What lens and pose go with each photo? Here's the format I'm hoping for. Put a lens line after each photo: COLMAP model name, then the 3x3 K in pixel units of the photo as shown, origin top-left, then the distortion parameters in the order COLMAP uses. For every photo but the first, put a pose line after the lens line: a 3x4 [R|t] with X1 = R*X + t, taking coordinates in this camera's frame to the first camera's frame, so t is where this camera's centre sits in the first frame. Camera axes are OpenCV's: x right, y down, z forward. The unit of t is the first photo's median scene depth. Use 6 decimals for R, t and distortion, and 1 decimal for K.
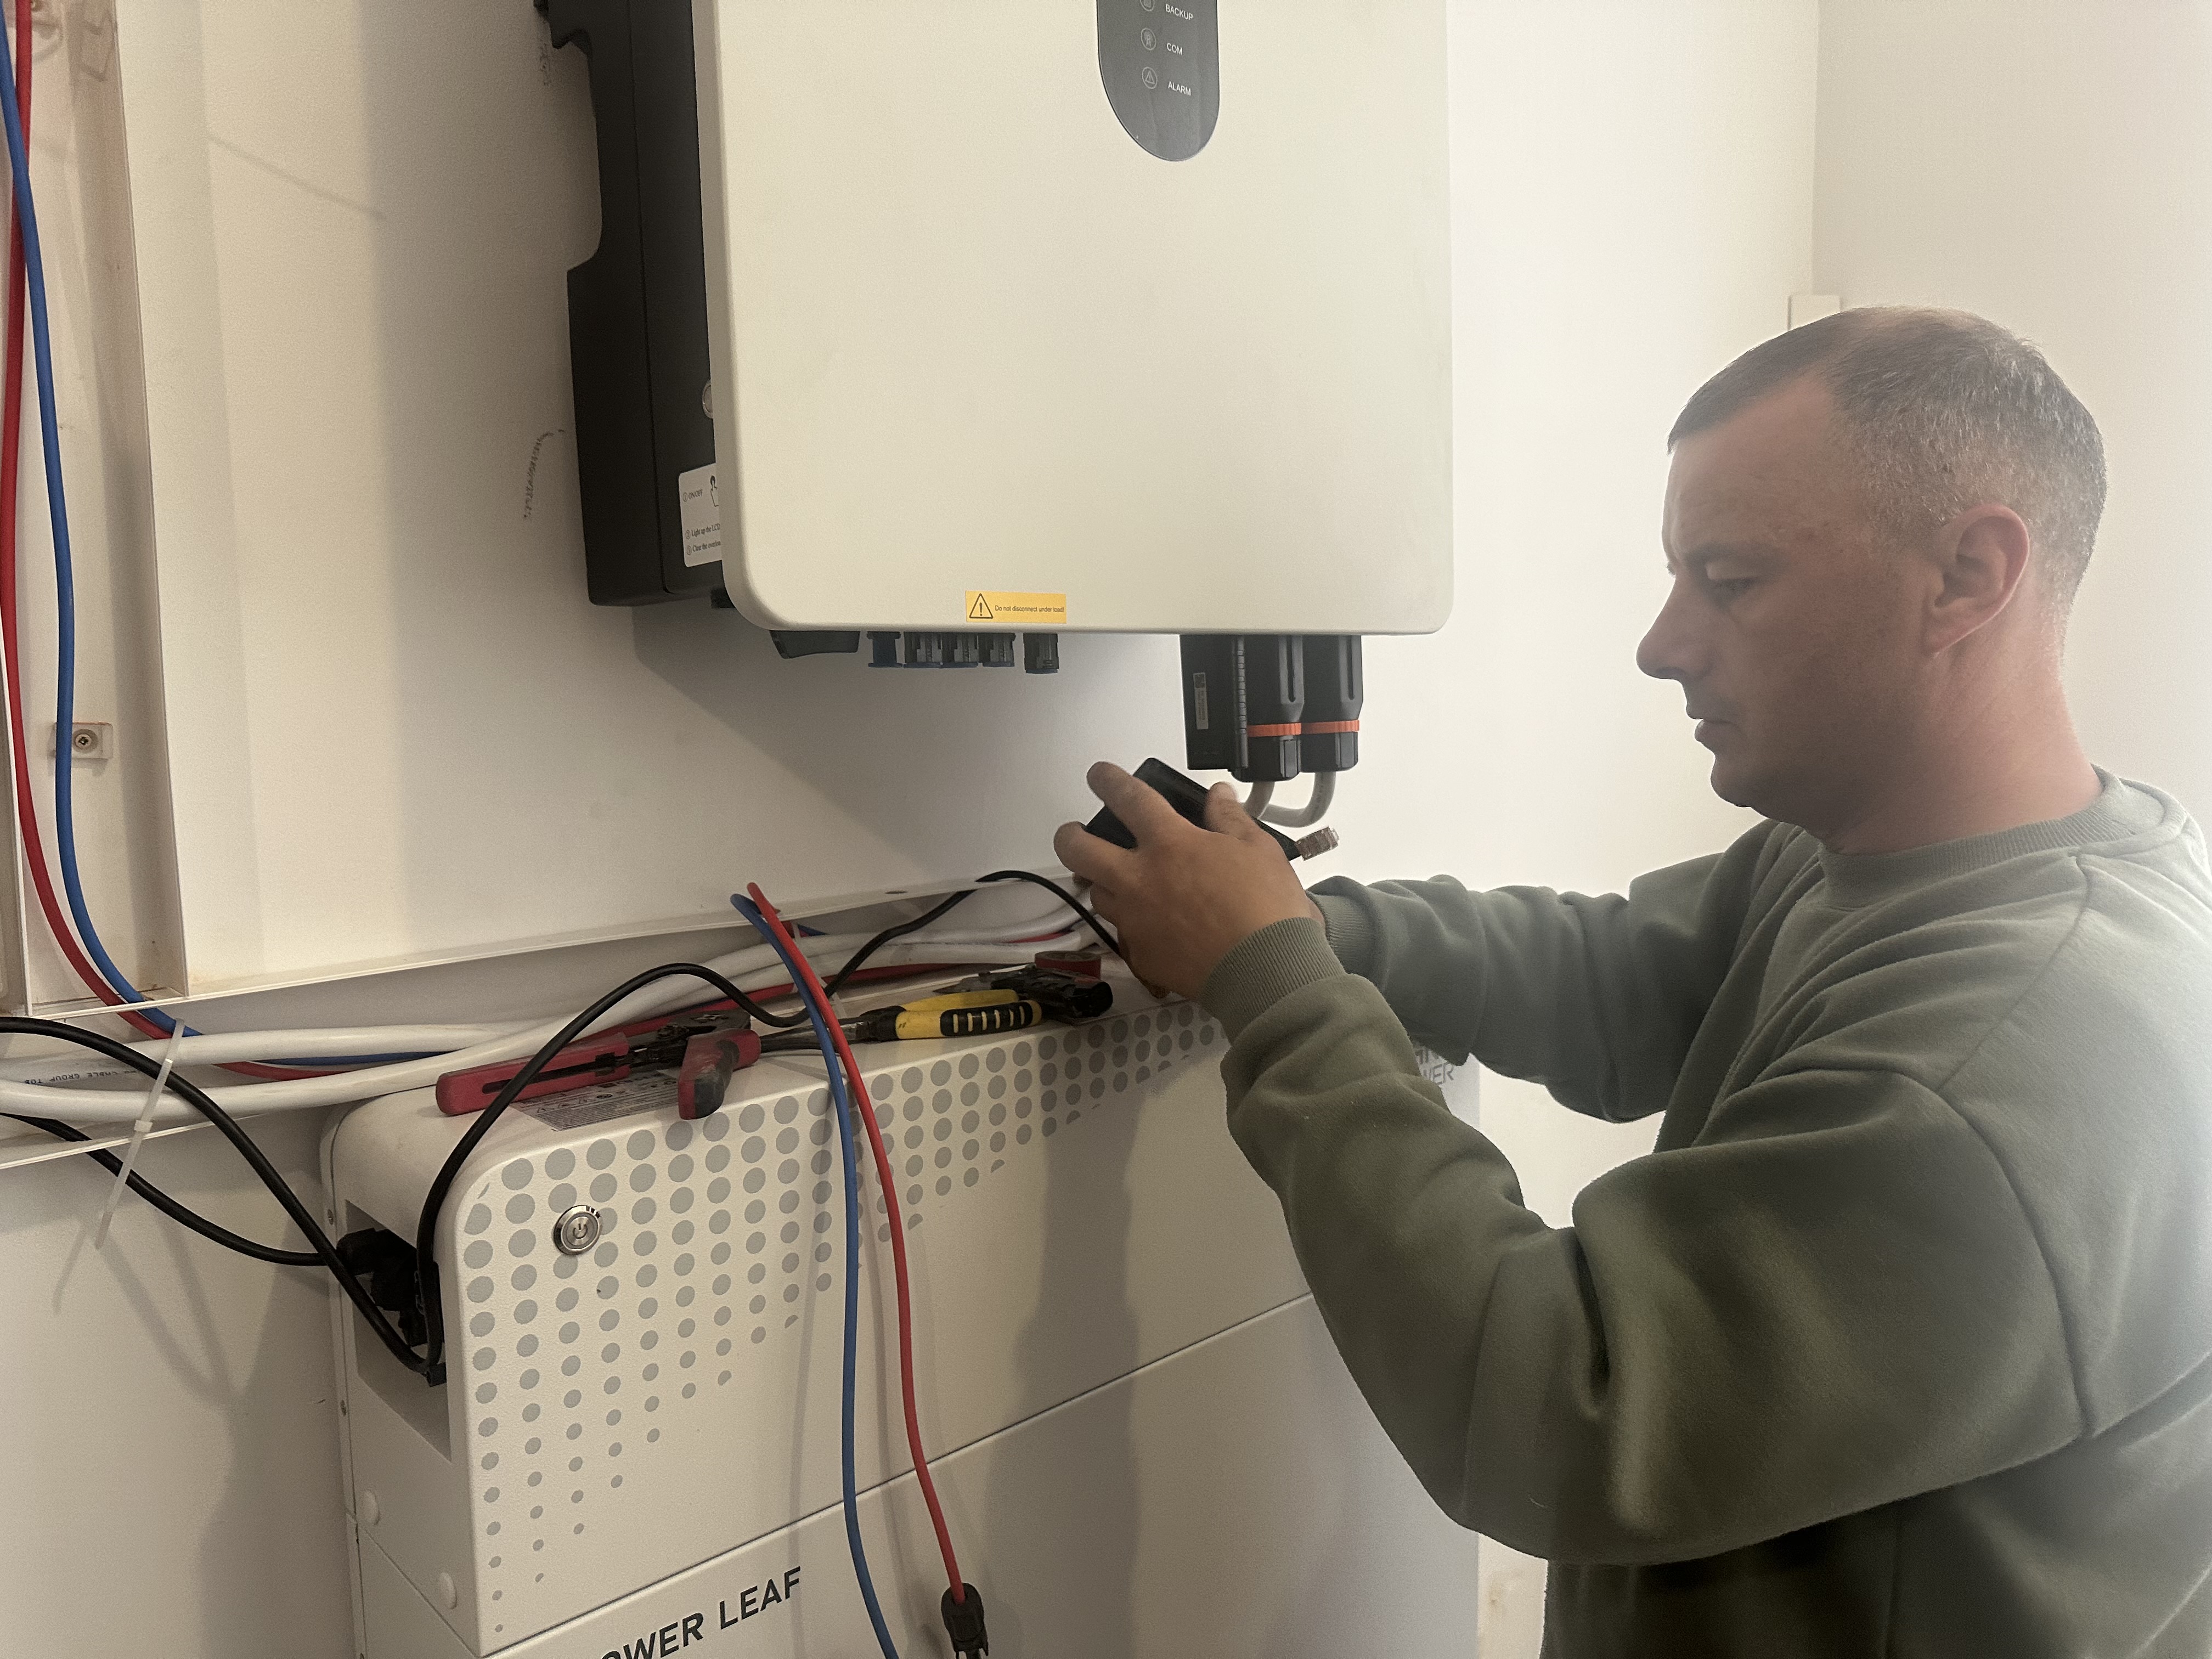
lens RADIAL K [[1594.5, 0, 1106.7], [0, 1594.5, 814.3], [0, 0, 1]] dist [0.004361, -0.031486]
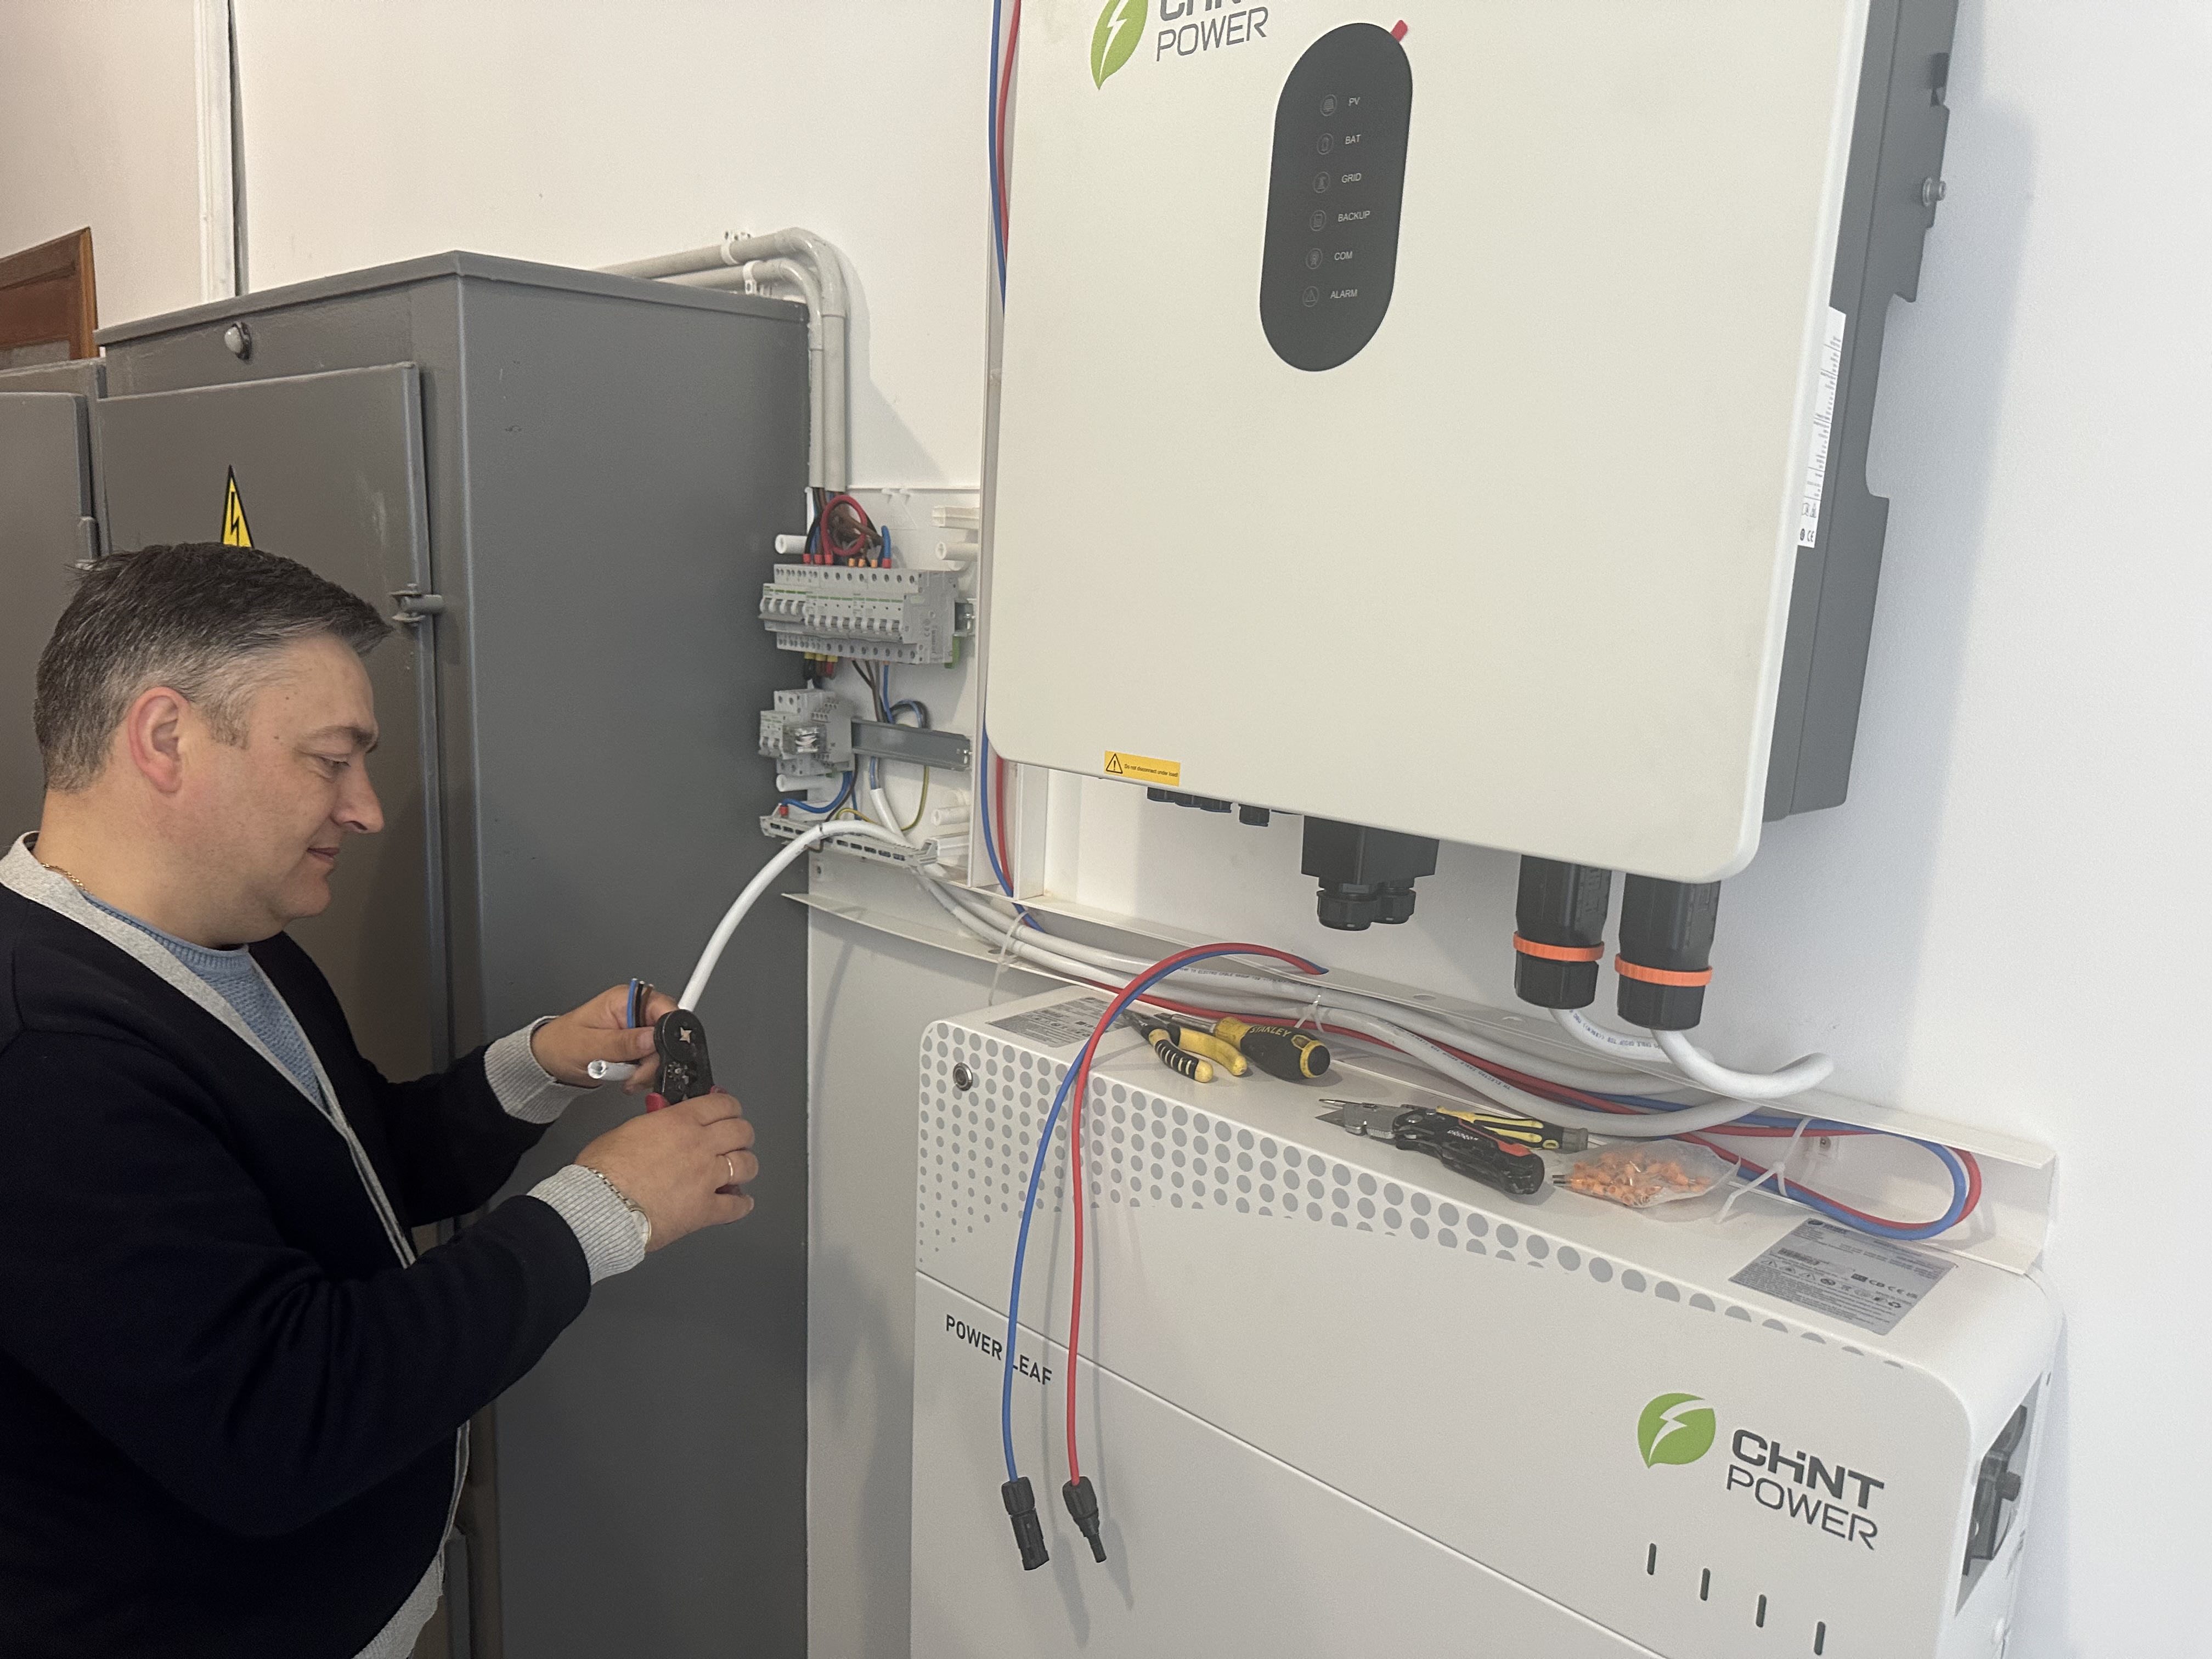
lens RADIAL K [[1515.6, 0, 1104.4], [0, 1515.6, 802.3], [0, 0, 1]] dist [0.074399, -0.042173]
pose [[0.071249, 0.188699, -0.979447, 1.217507], [-0.132378, 0.975045, 0.178222, -0.340907], [0.988635, 0.116959, 0.094451, 0.923148]]
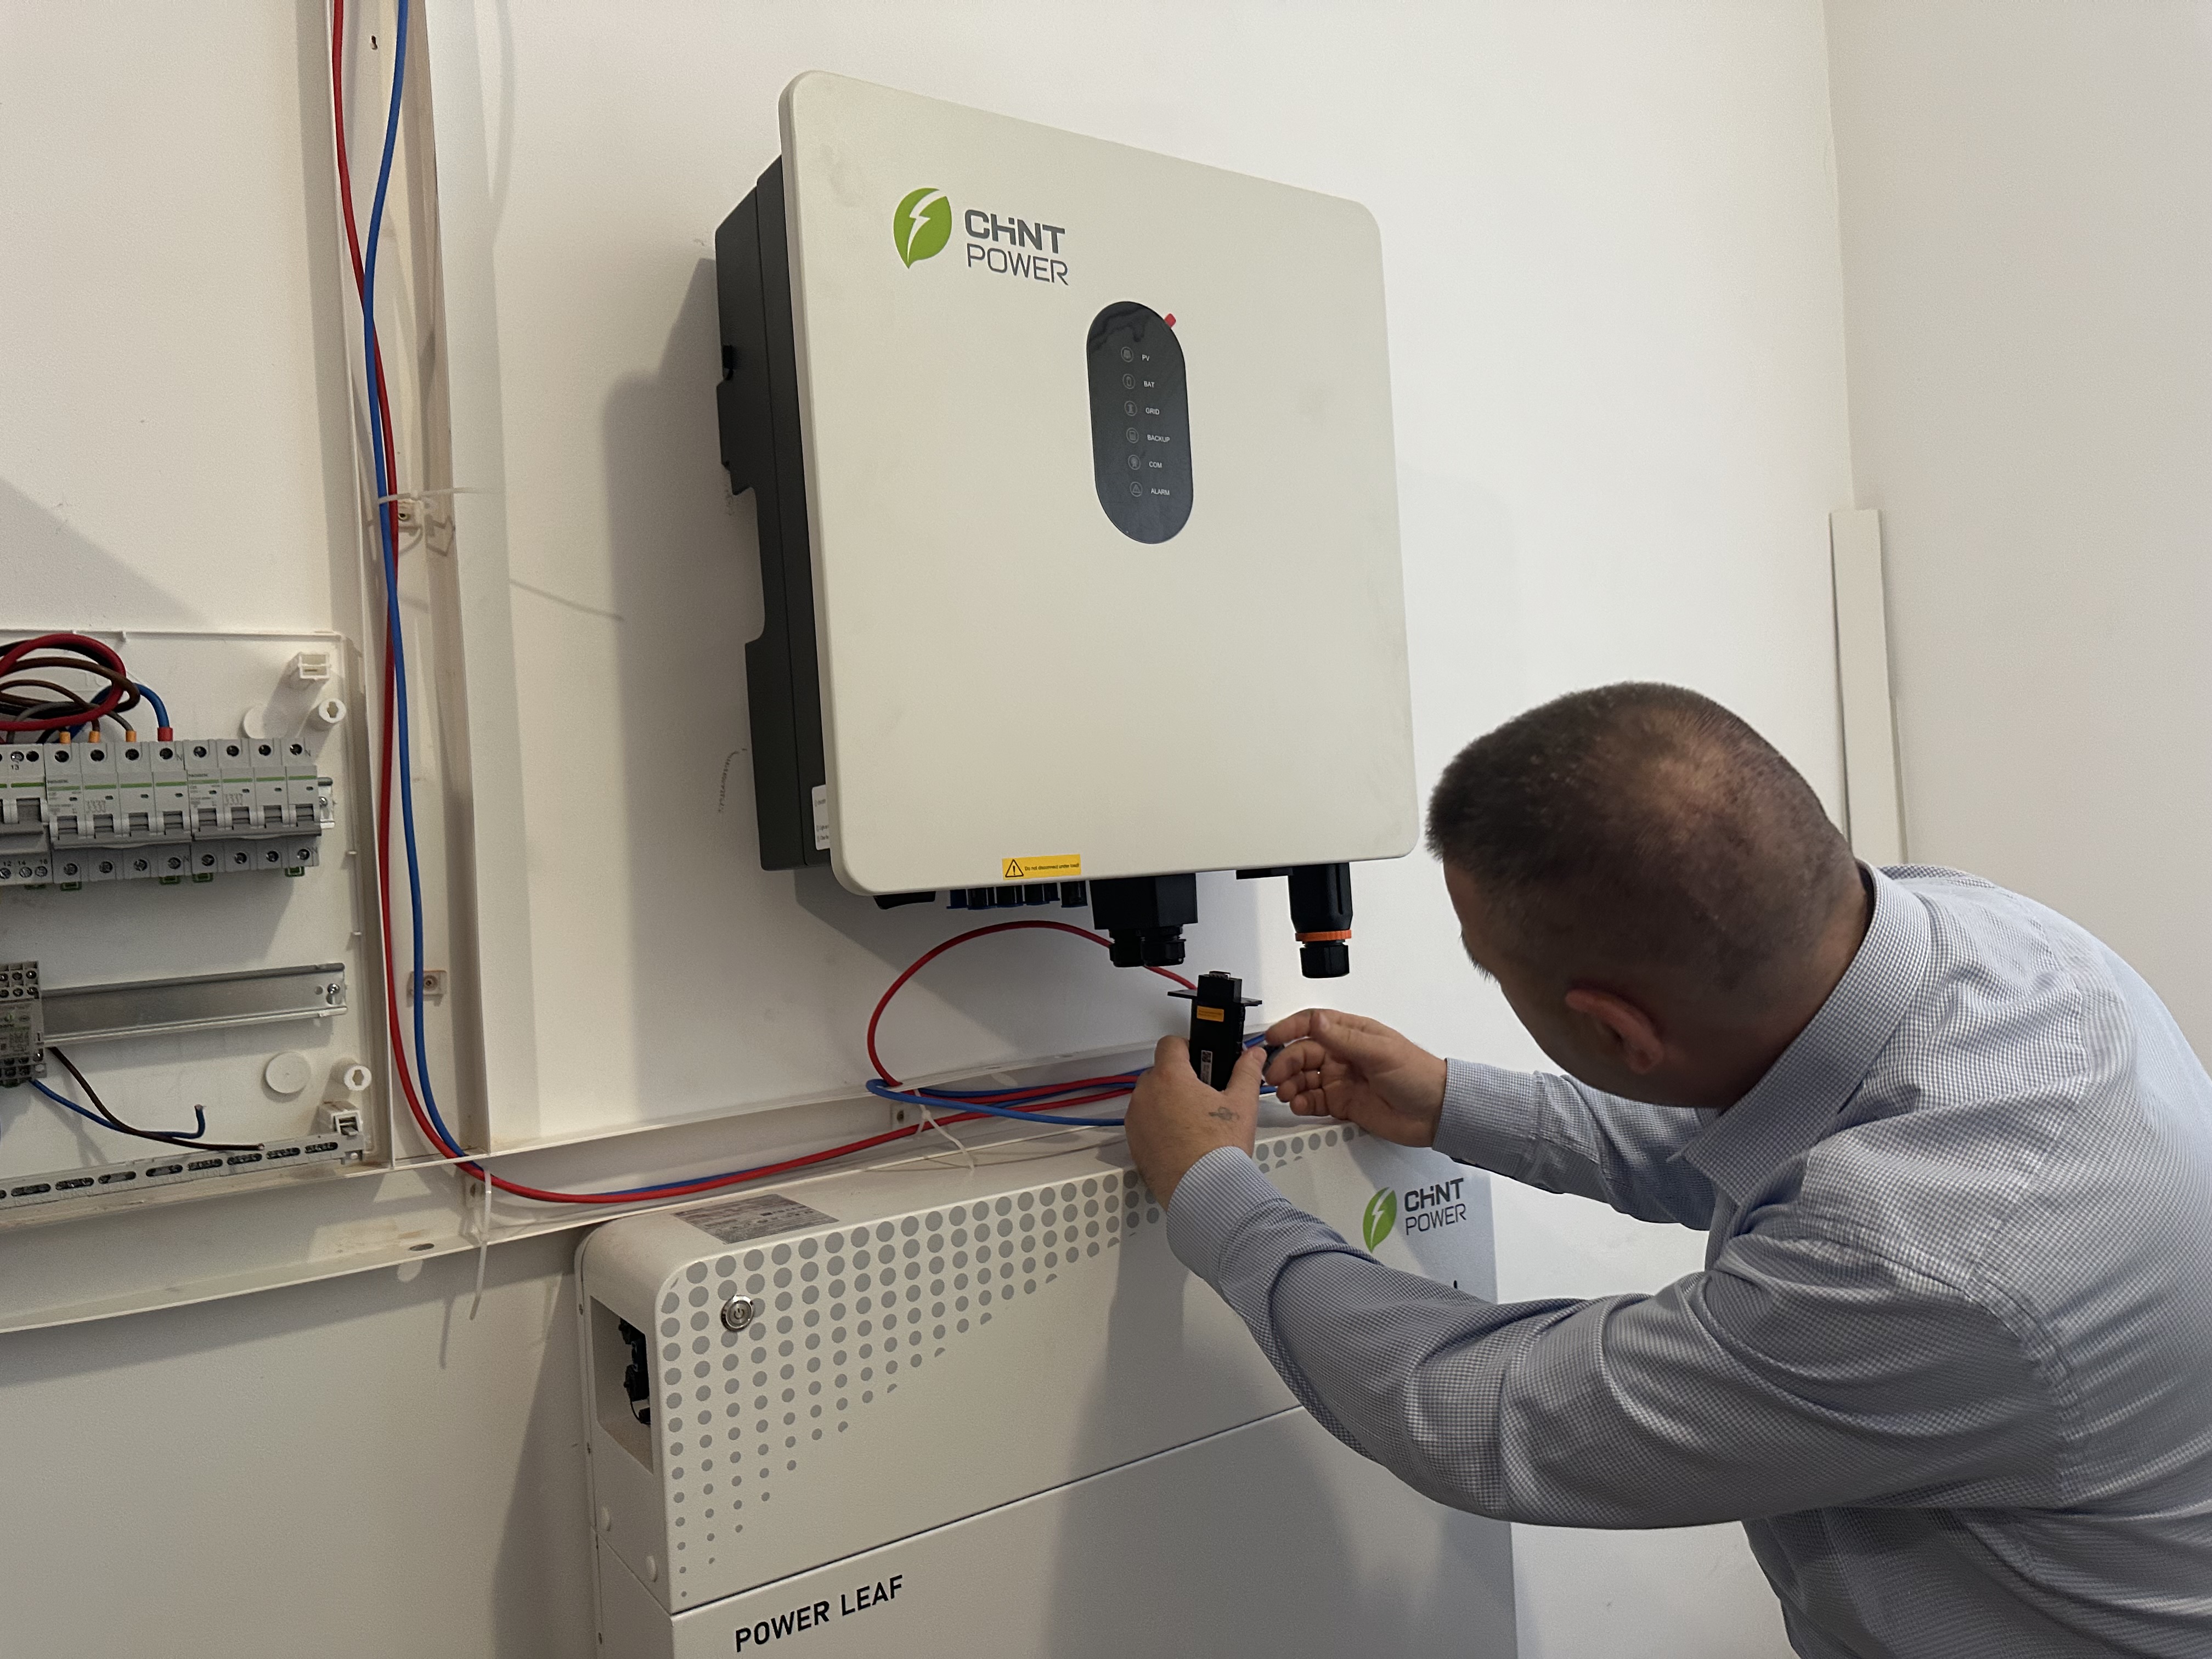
lens RADIAL K [[1576.8, 0, 1107.4], [0, 1576.8, 821.2], [0, 0, 1]] dist [0.037457, -0.114550]
pose [[0.987805, -0.035204, -0.151664, 0.226518], [0.020644, 0.995116, -0.096529, -0.038081], [0.154321, 0.092221, 0.983707, -0.392370]]
